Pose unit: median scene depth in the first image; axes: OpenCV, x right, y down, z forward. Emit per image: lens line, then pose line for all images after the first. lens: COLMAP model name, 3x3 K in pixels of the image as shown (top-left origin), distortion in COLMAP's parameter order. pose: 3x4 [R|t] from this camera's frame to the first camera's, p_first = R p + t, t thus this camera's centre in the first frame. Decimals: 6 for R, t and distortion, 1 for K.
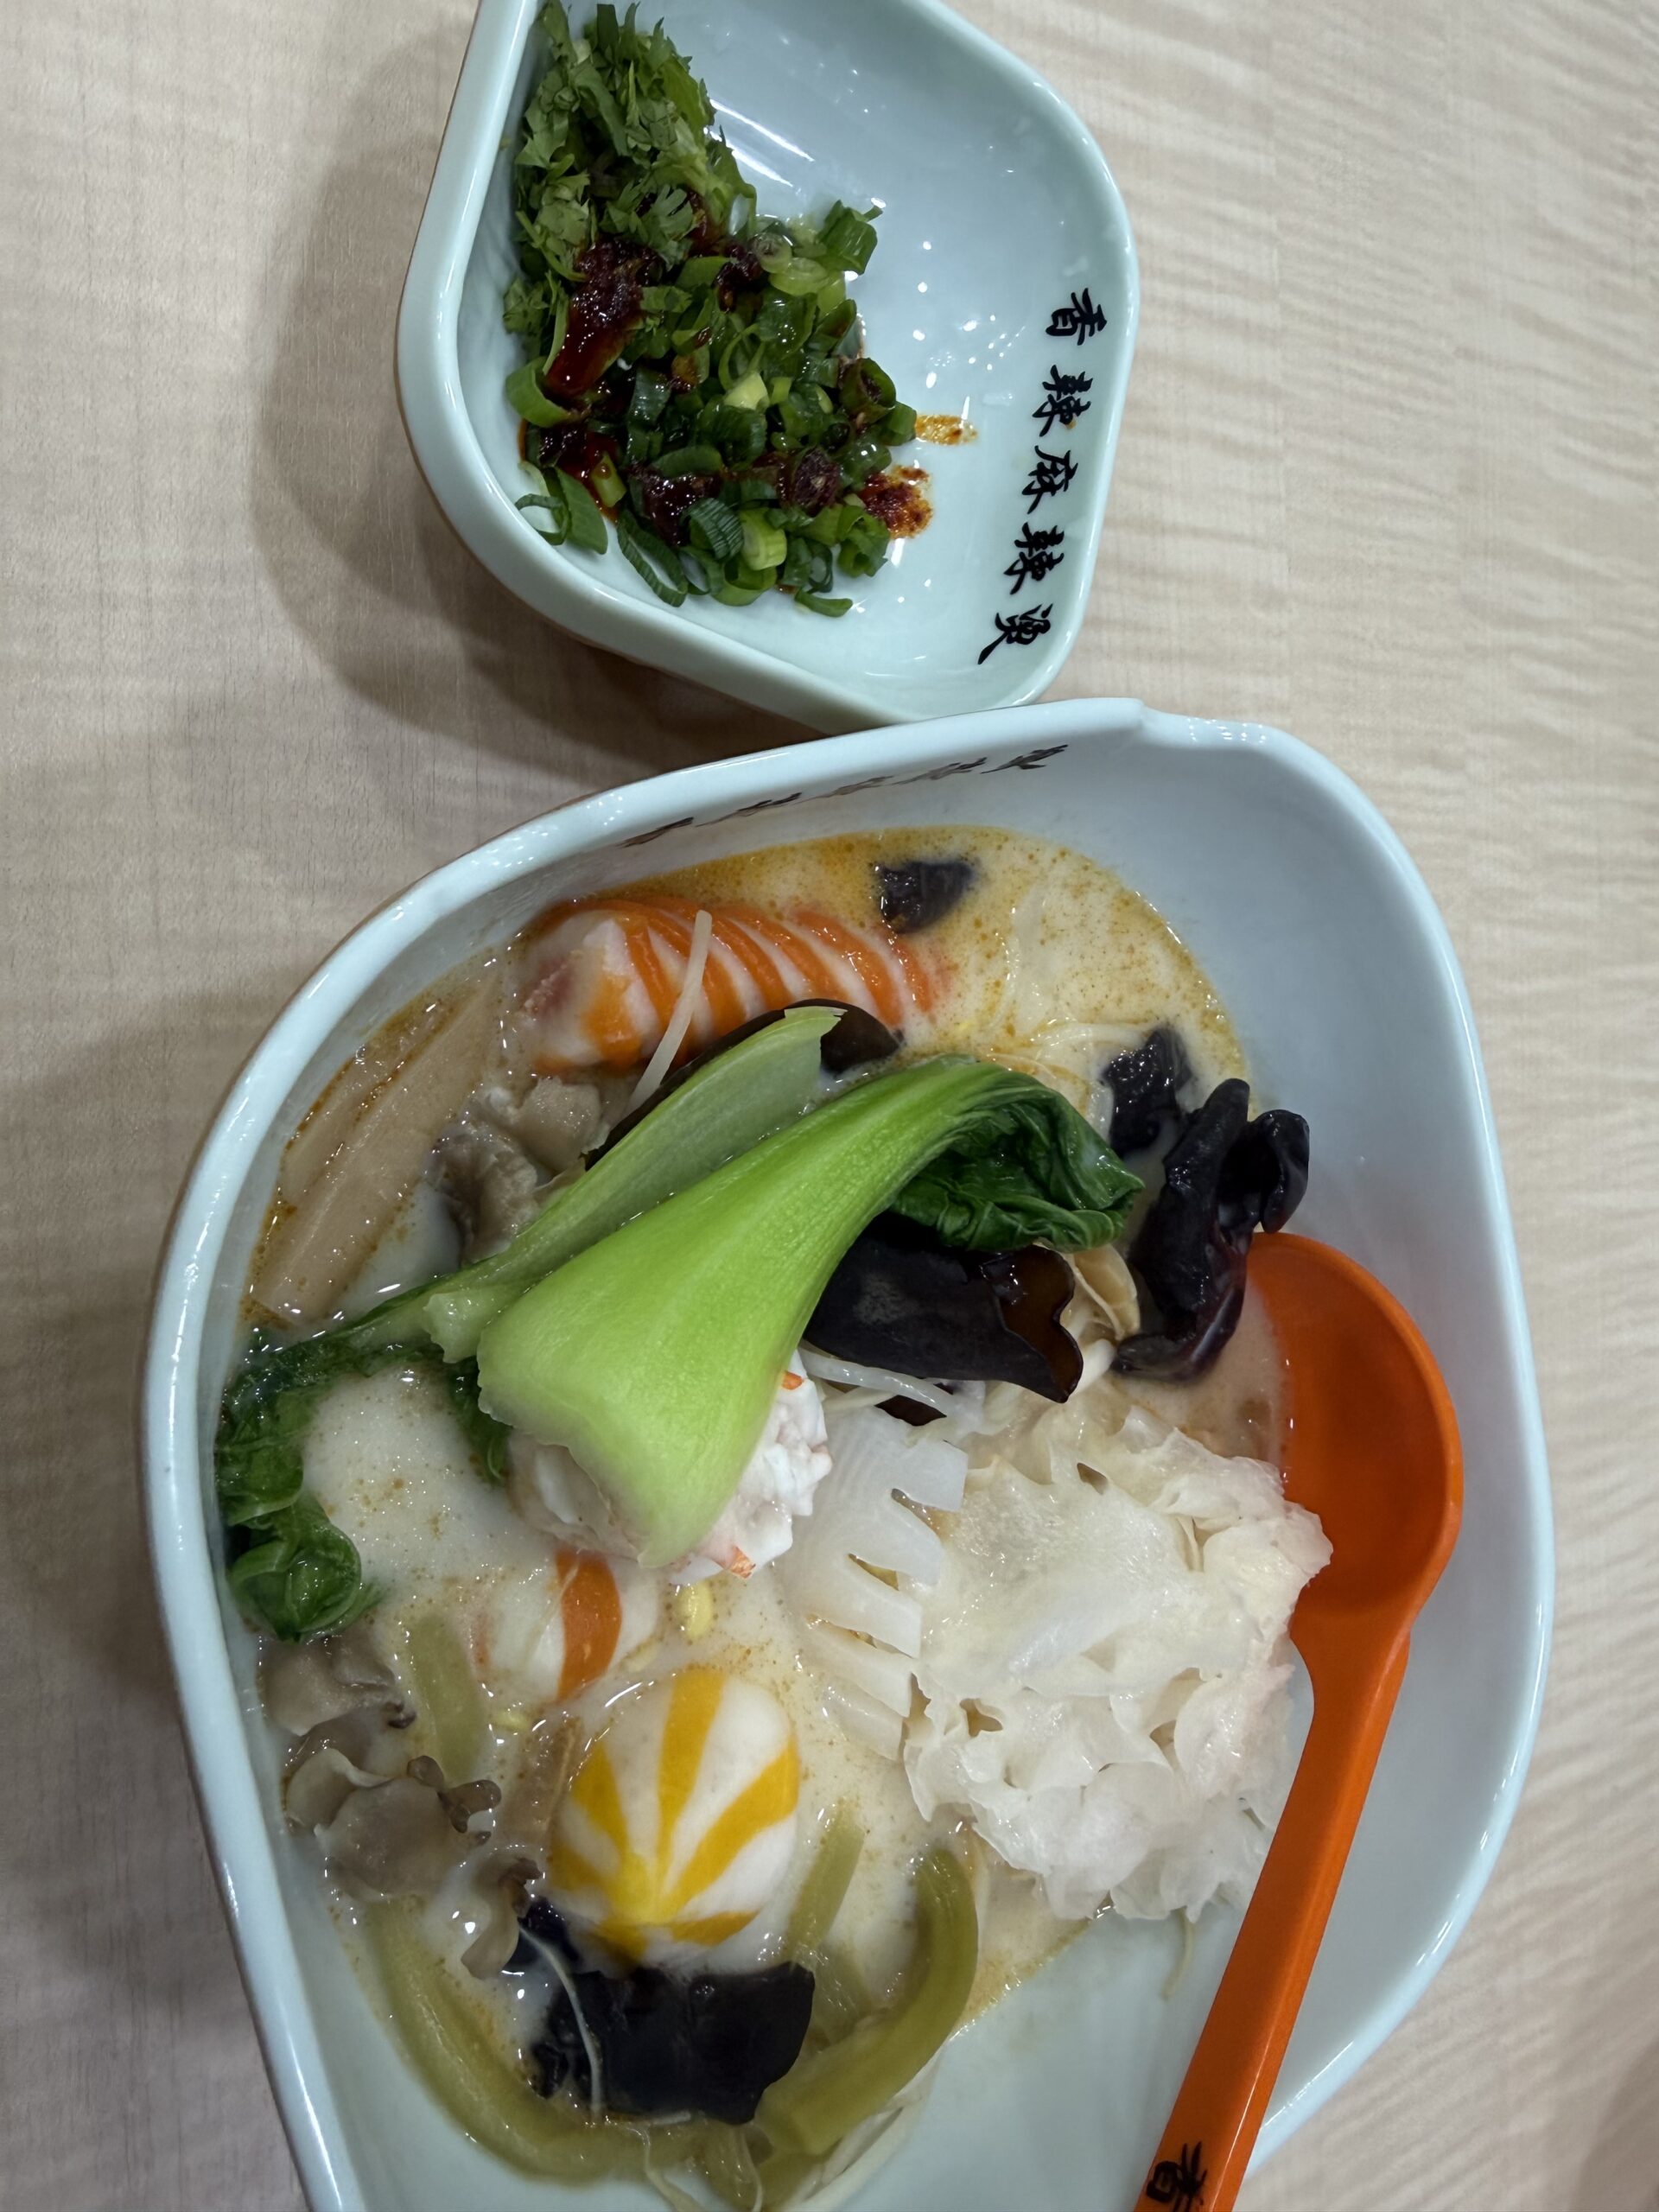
lens RADIAL K [[1553.0, 0, 830.0], [0, 1553.0, 1043.3], [0, 0, 1]] dist [-0.000675, 0.001211]
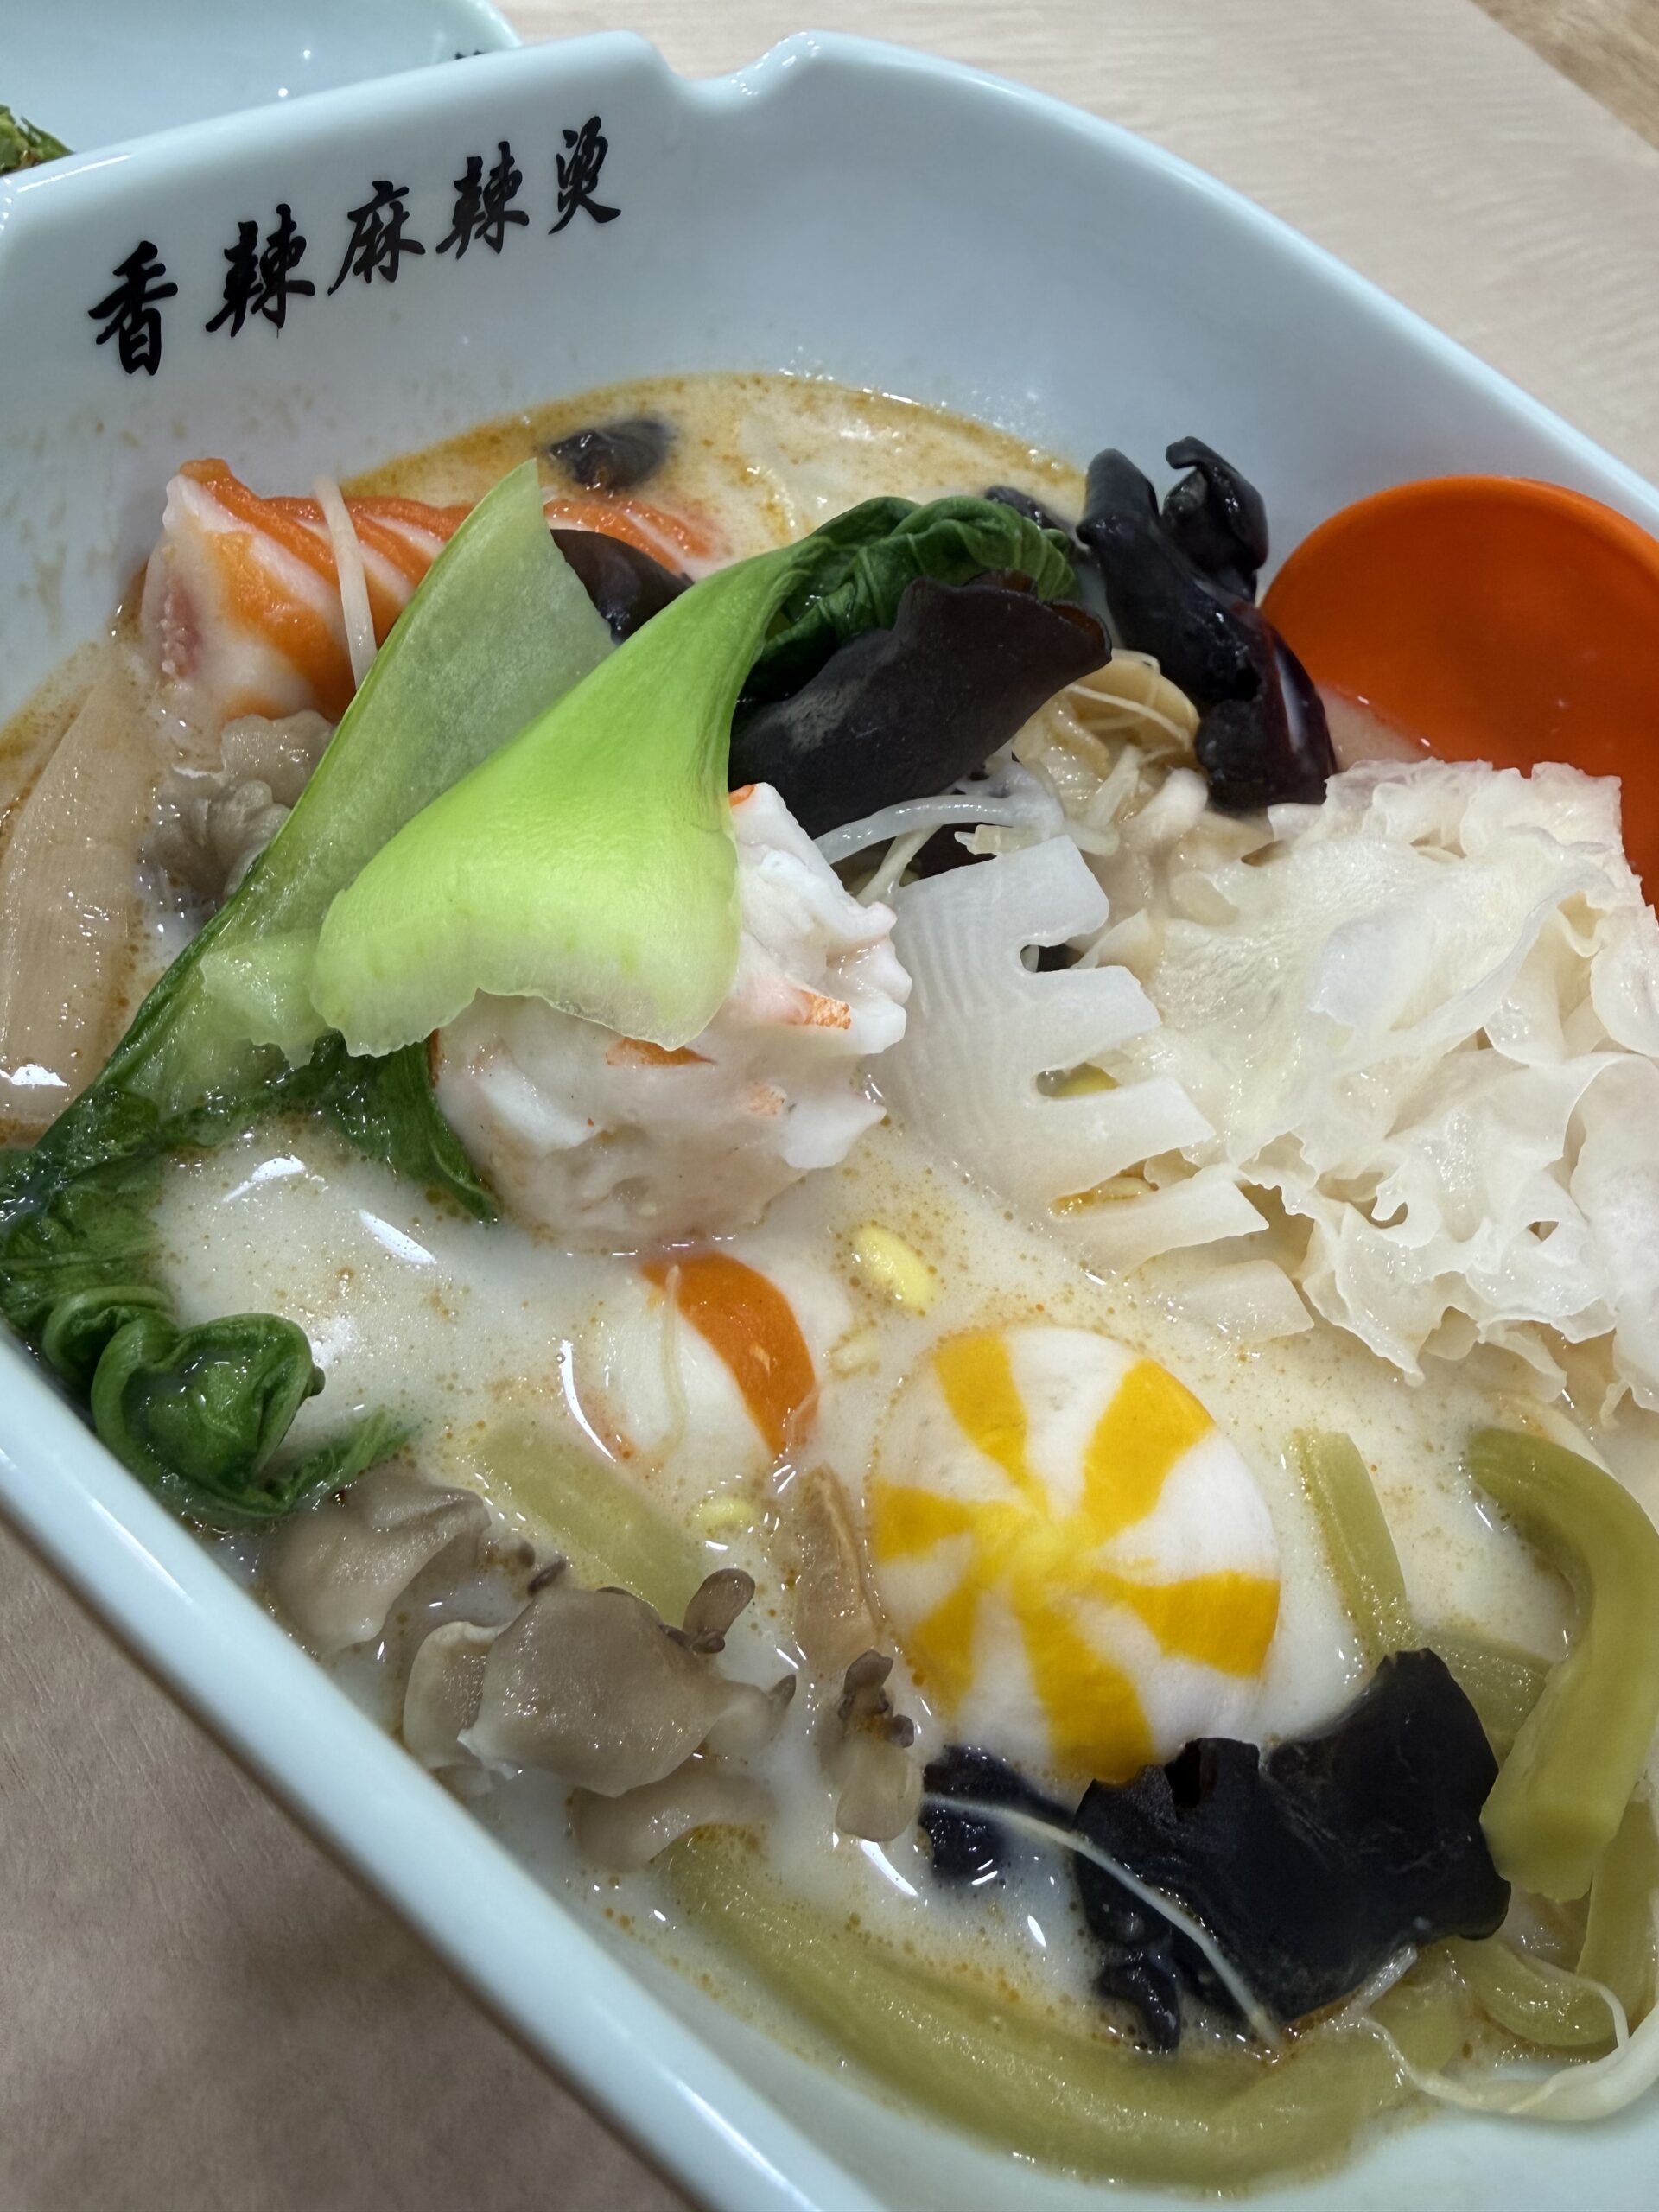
lens RADIAL K [[1553.0, 0, 830.0], [0, 1553.0, 1043.3], [0, 0, 1]] dist [-0.000675, 0.001211]
pose [[0.793209, -0.607154, 0.046728, -0.086452], [0.597172, 0.760556, -0.254833, 0.470111], [0.119184, 0.230041, 0.965855, 0.362235]]
